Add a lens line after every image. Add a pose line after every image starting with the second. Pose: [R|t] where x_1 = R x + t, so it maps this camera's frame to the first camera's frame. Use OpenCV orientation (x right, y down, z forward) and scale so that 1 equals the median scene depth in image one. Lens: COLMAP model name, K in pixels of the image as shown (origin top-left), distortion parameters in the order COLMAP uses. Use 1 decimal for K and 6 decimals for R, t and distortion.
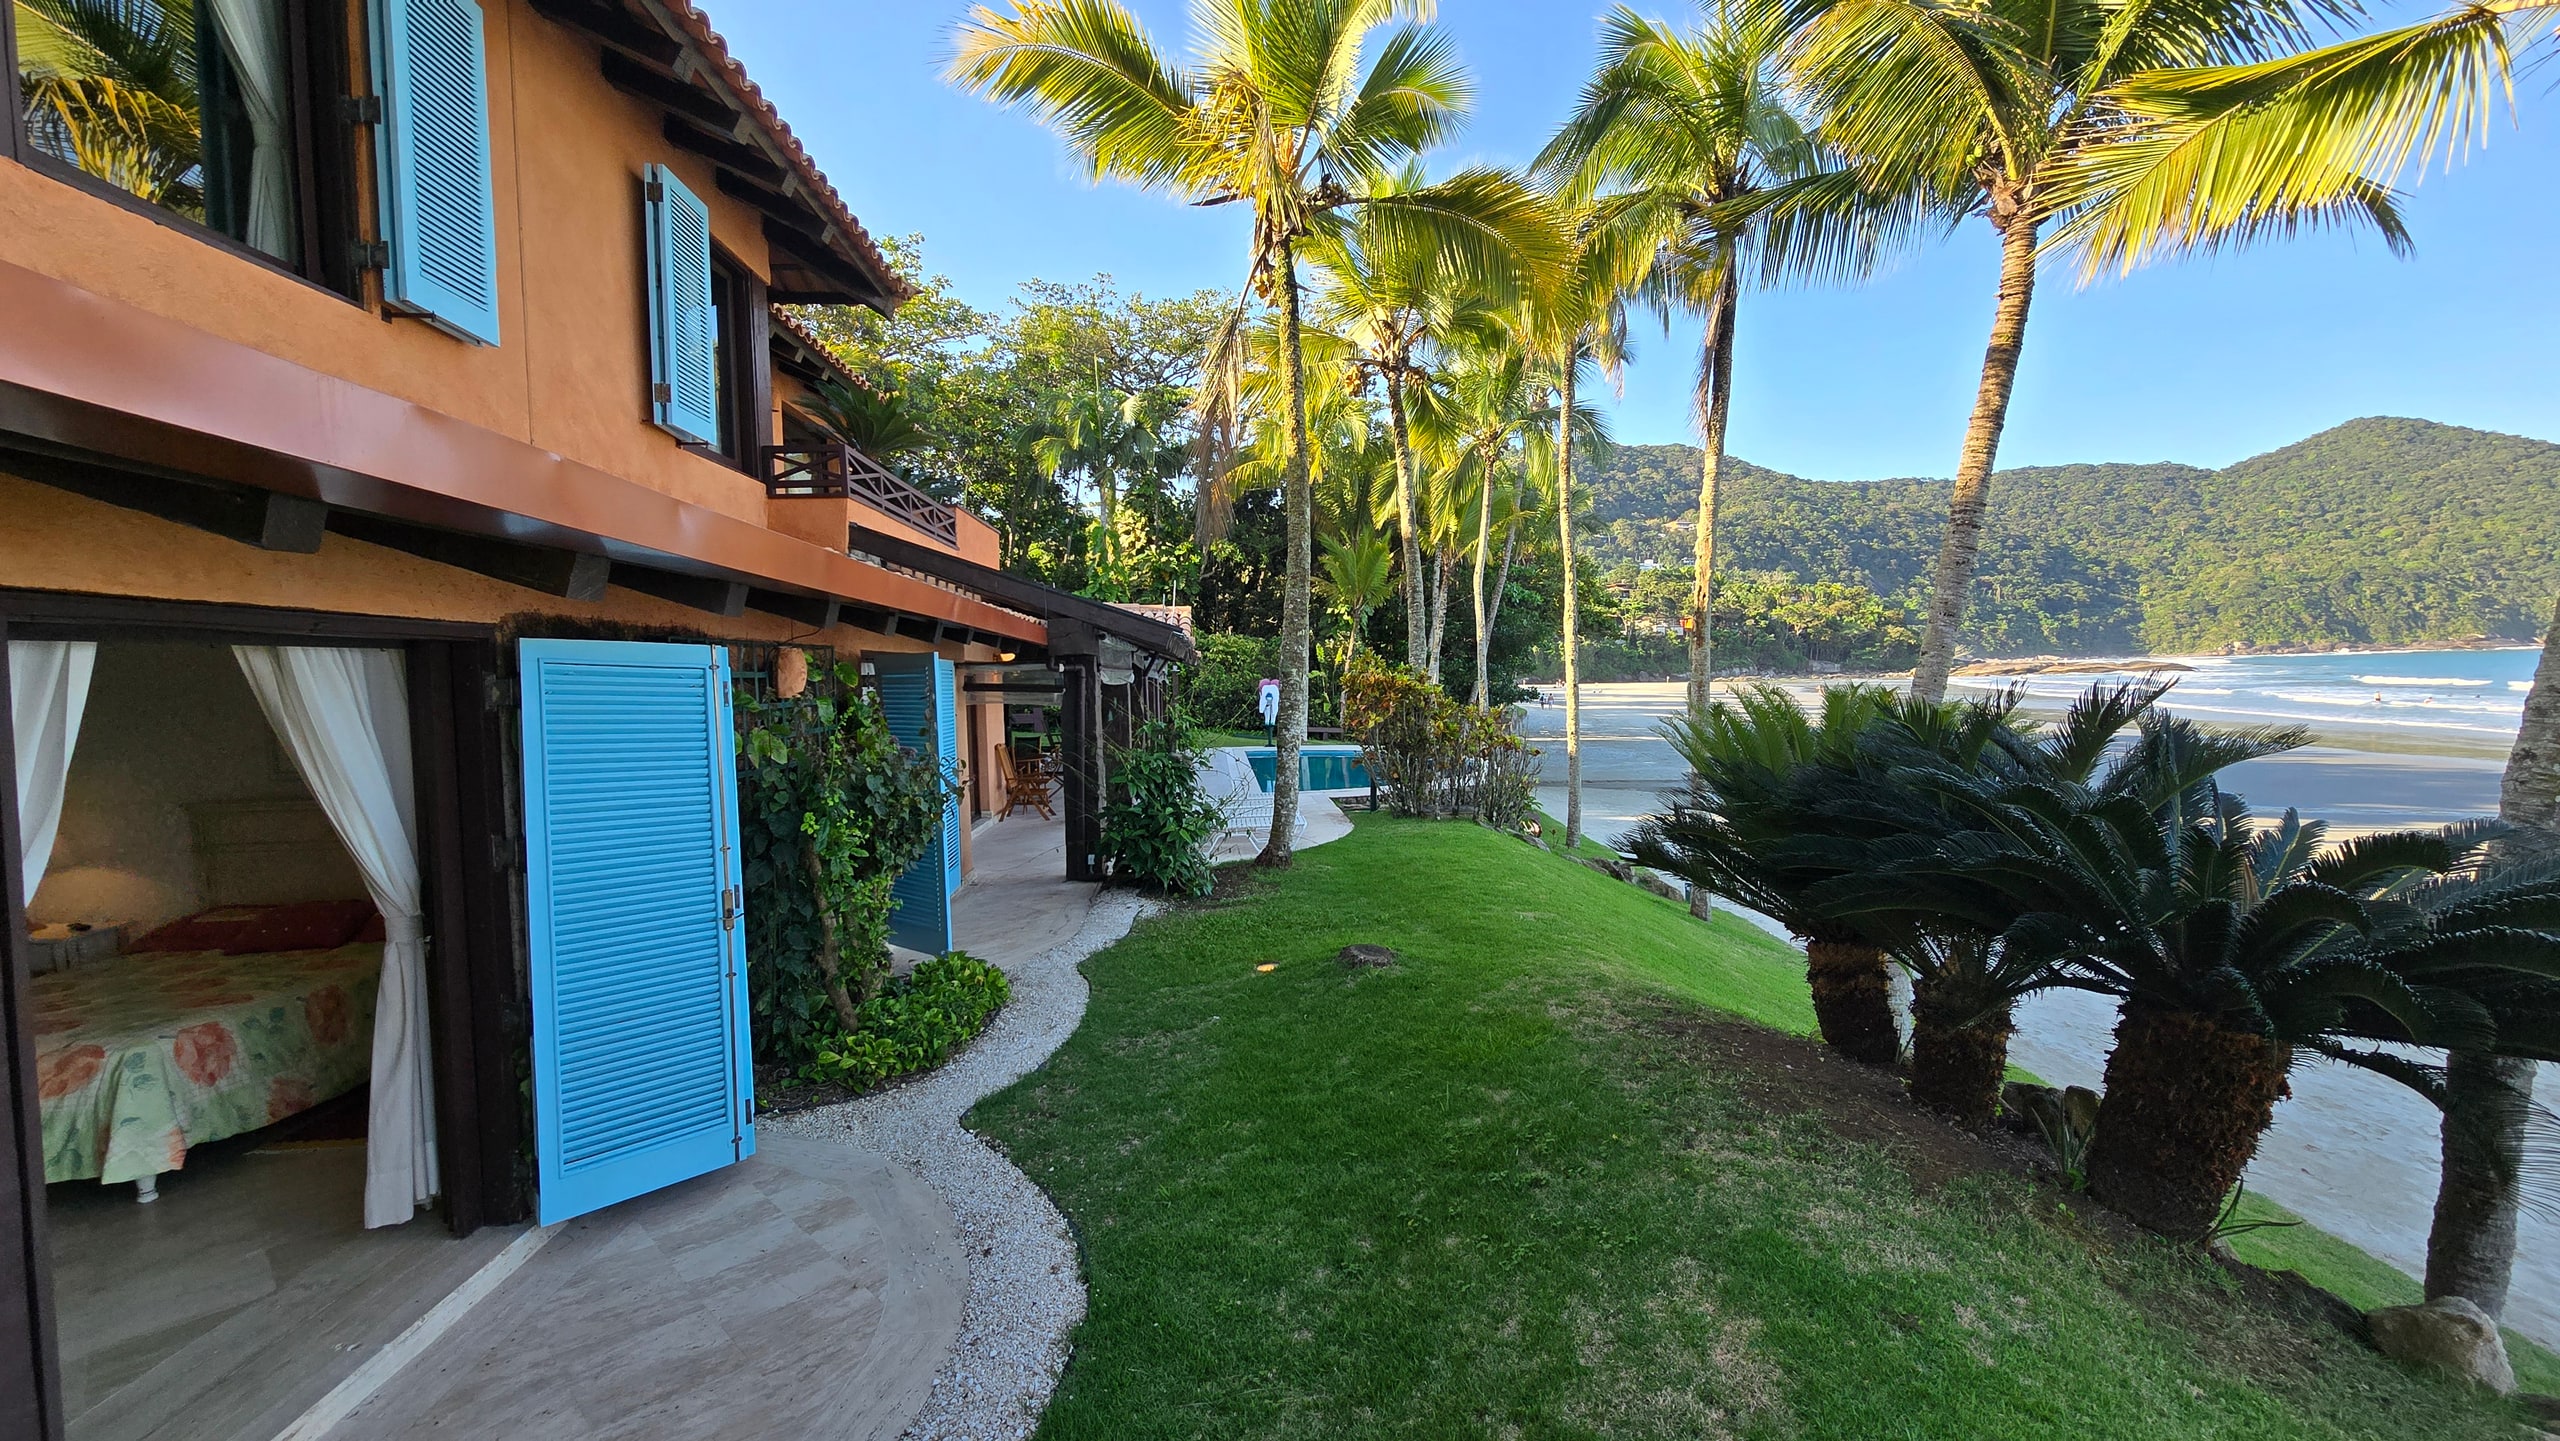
lens RADIAL K [[1044.0, 0, 1275.4], [0, 1044.0, 720.7], [0, 0, 1]] dist [-0.003415, 0.000252]
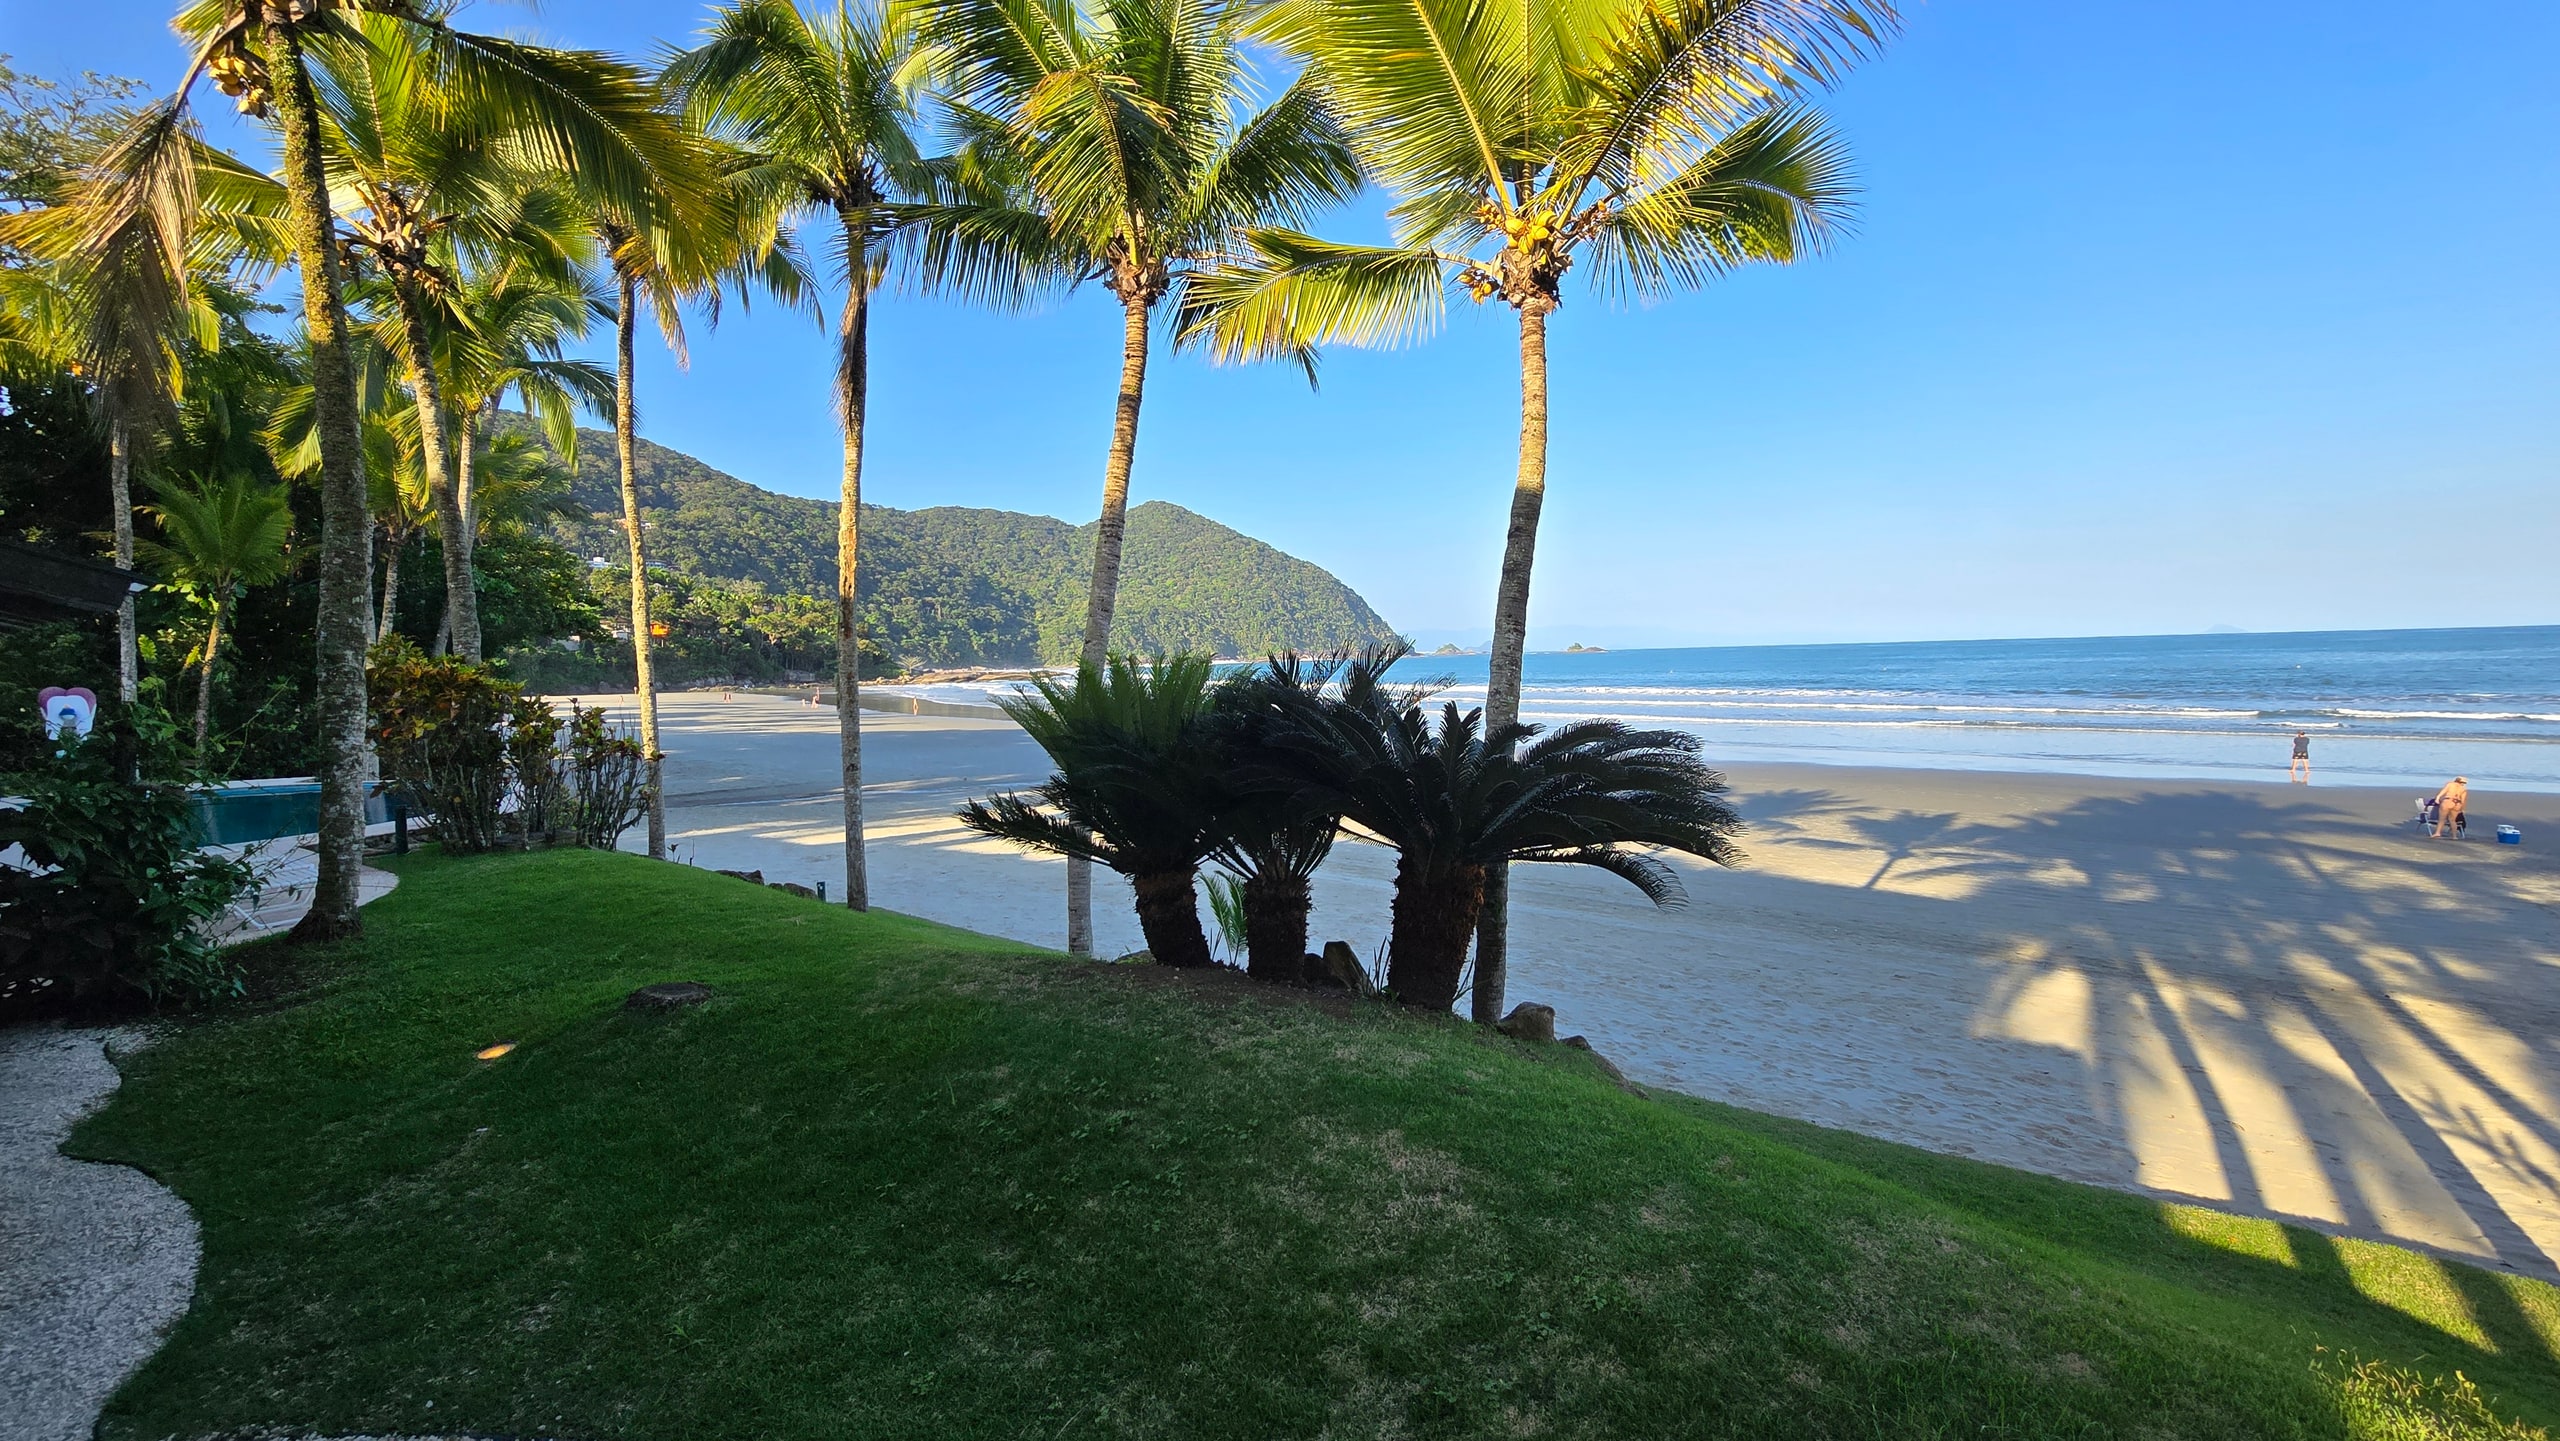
lens RADIAL K [[1043.6, 0, 1274.0], [0, 1043.6, 721.6], [0, 0, 1]] dist [0.001438, -0.003407]
pose [[0.609855, -0.038172, 0.791593, -0.178506], [0.045248, 0.998887, 0.013309, 0.018264], [-0.791220, 0.027701, 0.610904, 0.099560]]
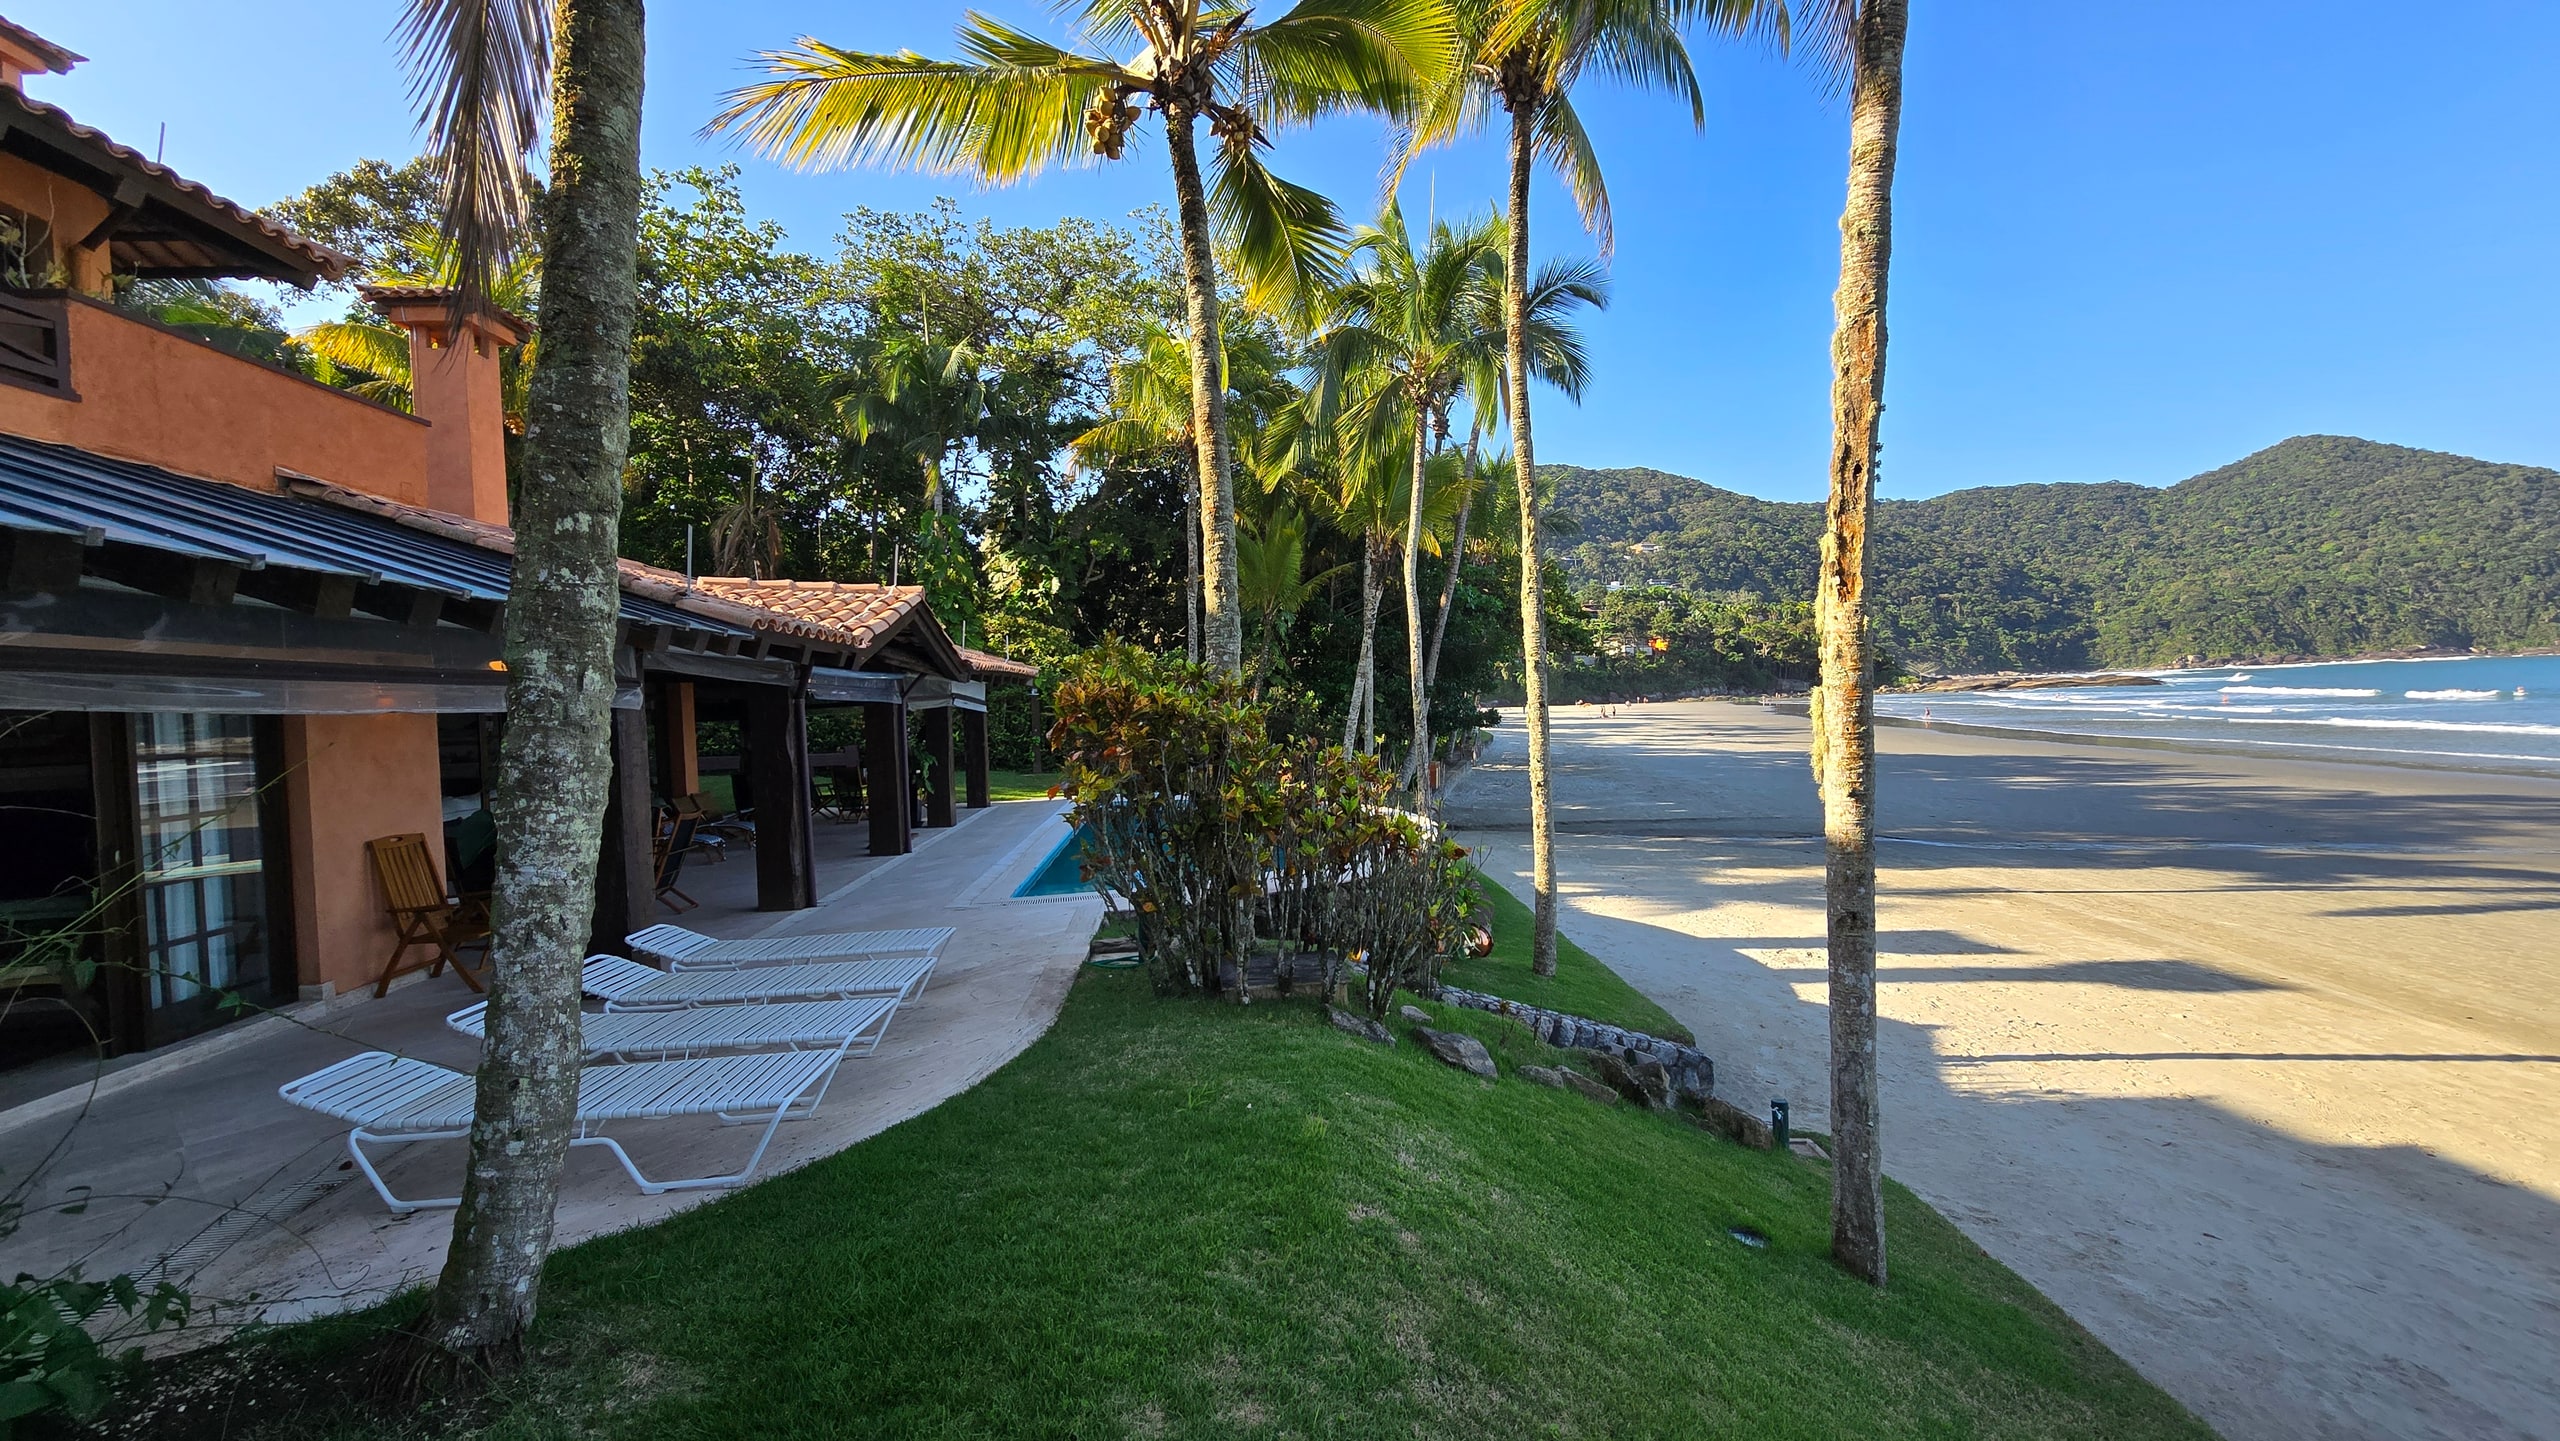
lens RADIAL K [[1042.8, 0, 1275.2], [0, 1042.8, 720.7], [0, 0, 1]] dist [-0.002465, -0.000574]
pose [[0.999543, -0.014641, 0.026435, 0.235598], [0.015308, 0.999565, -0.025217, -0.023643], [-0.026055, 0.025610, 0.999332, 0.808545]]
